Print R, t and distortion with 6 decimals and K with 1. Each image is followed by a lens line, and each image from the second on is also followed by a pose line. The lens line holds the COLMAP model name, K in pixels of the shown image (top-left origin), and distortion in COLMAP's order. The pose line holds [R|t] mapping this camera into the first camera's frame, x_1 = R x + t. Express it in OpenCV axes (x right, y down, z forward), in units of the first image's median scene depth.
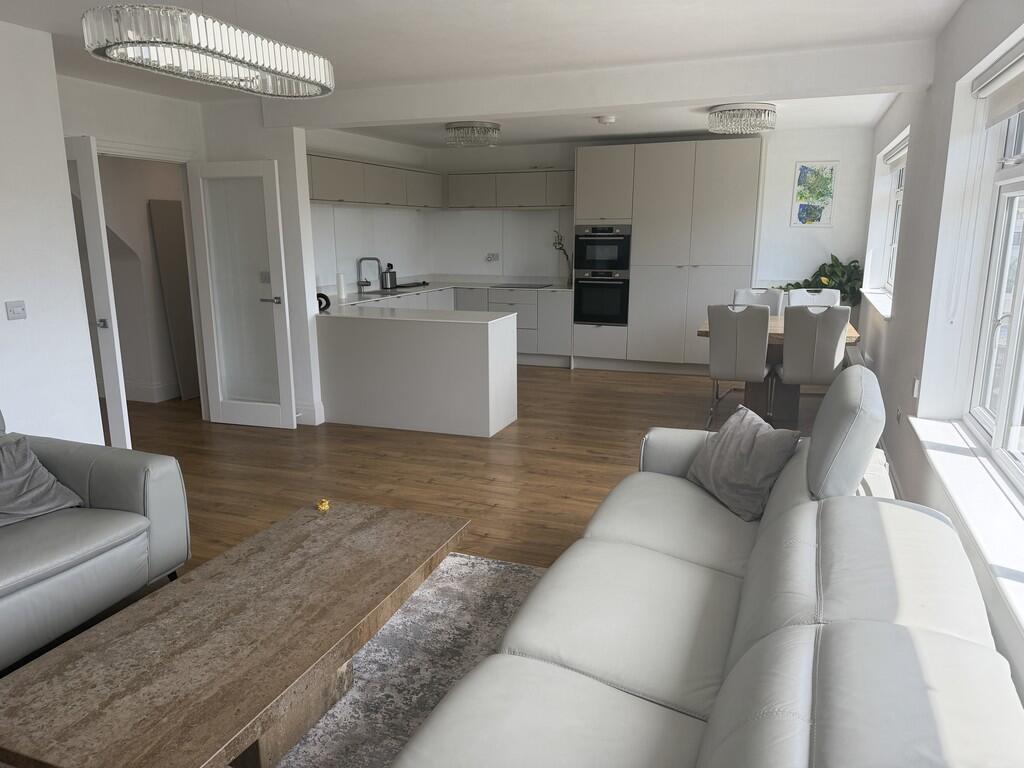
lens RADIAL K [[718.3, 0, 517.4], [0, 718.3, 386.2], [0, 0, 1]] dist [0.011702, -0.004704]
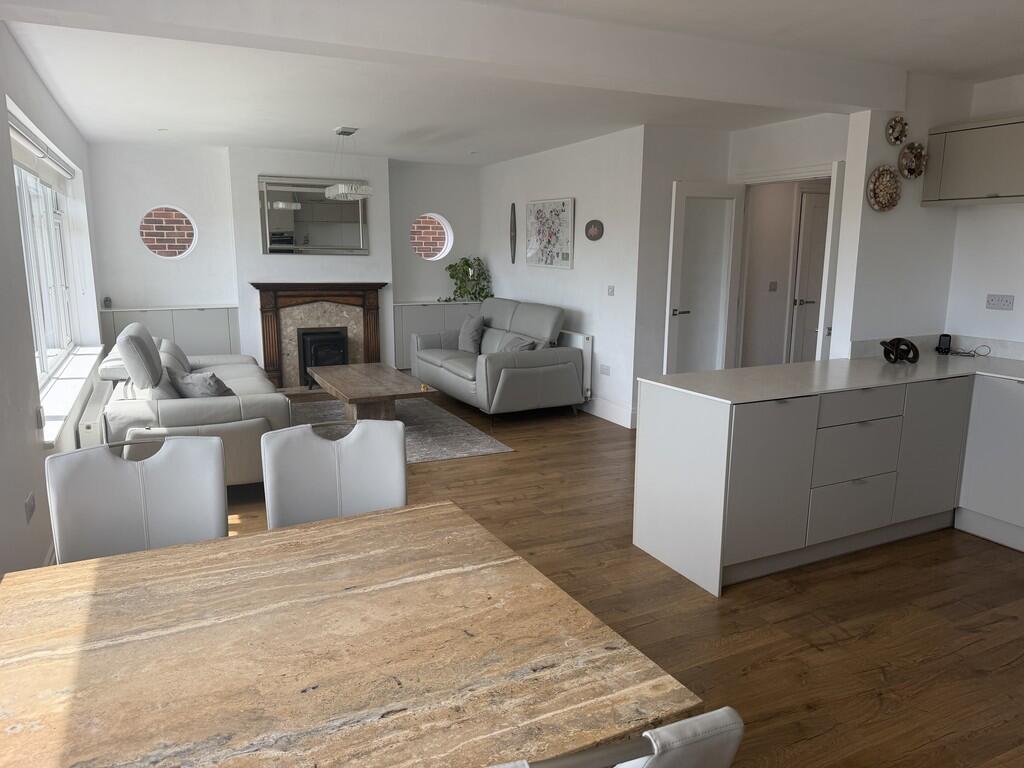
lens RADIAL K [[718.3, 0, 517.7], [0, 718.3, 380.7], [0, 0, 1]] dist [0.011702, -0.004704]
pose [[-0.673182, 0.122792, -0.729210, 0.634015], [-0.182201, 0.928172, 0.324498, -0.338707], [0.716678, 0.351309, -0.602456, 1.567728]]
